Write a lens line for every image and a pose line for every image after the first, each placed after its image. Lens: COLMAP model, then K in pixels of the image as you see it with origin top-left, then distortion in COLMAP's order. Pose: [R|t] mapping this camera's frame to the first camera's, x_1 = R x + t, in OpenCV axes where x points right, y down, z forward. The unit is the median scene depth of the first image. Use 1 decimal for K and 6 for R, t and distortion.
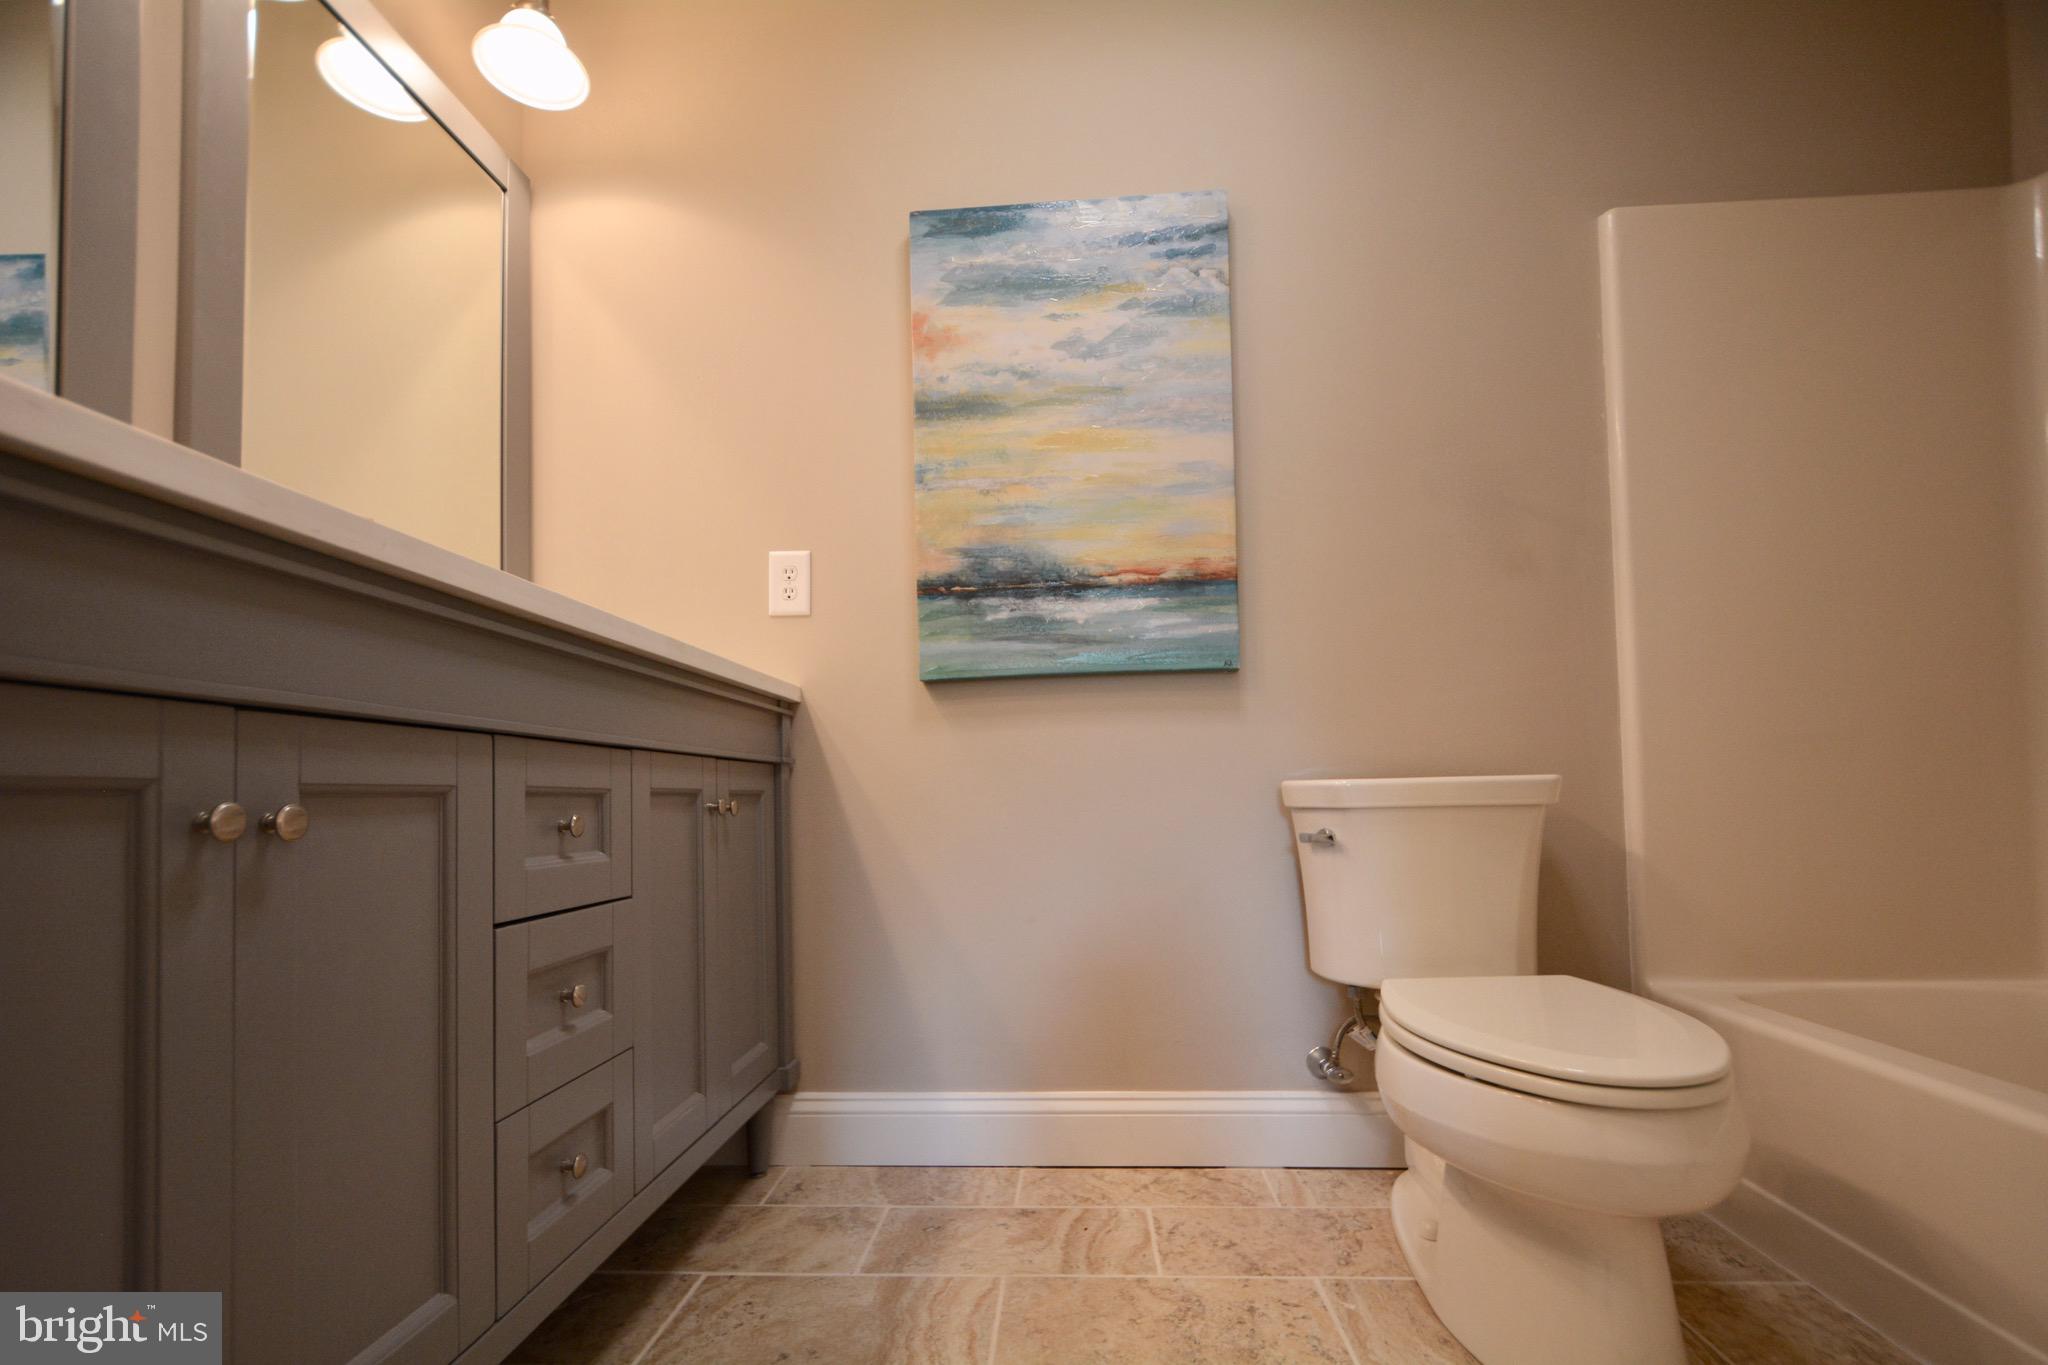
lens RADIAL K [[902.4, 0, 1026.9], [0, 902.4, 757.4], [0, 0, 1]] dist [0.012960, -0.009659]
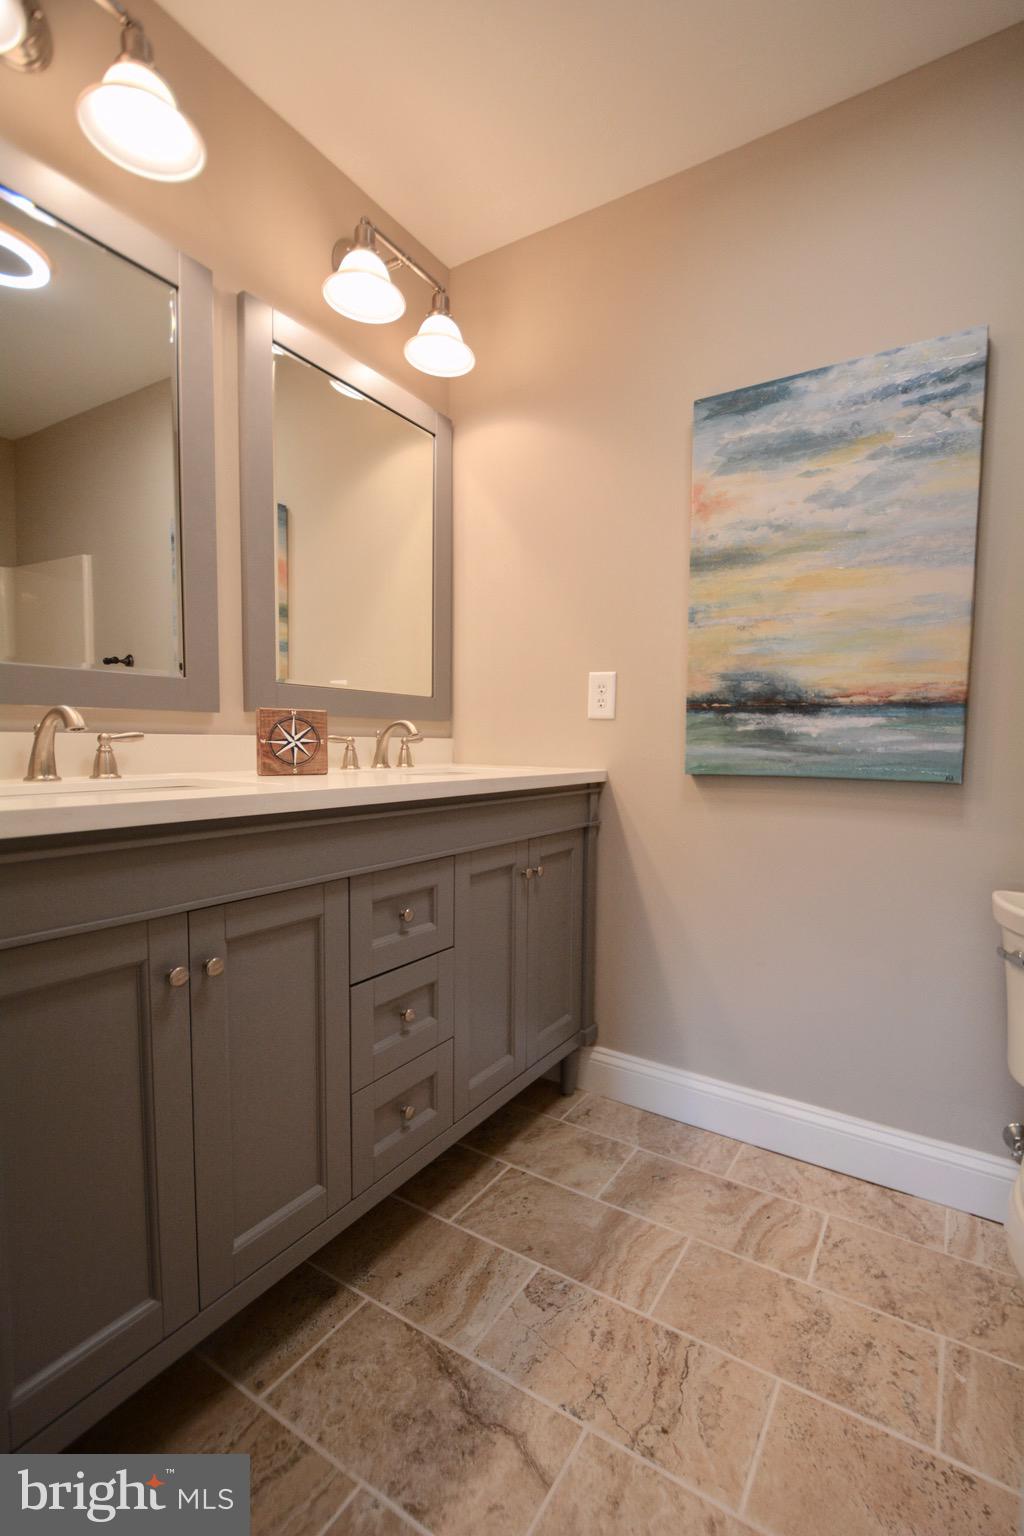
lens RADIAL K [[676.8, 0, 563.8], [0, 676.8, 779.9], [0, 0, 1]] dist [0.012960, -0.009659]
pose [[0.889018, 0.064341, -0.453330, 0.175831], [-0.016734, 0.993982, 0.108259, -0.182478], [0.457567, -0.088658, 0.884744, 0.035384]]
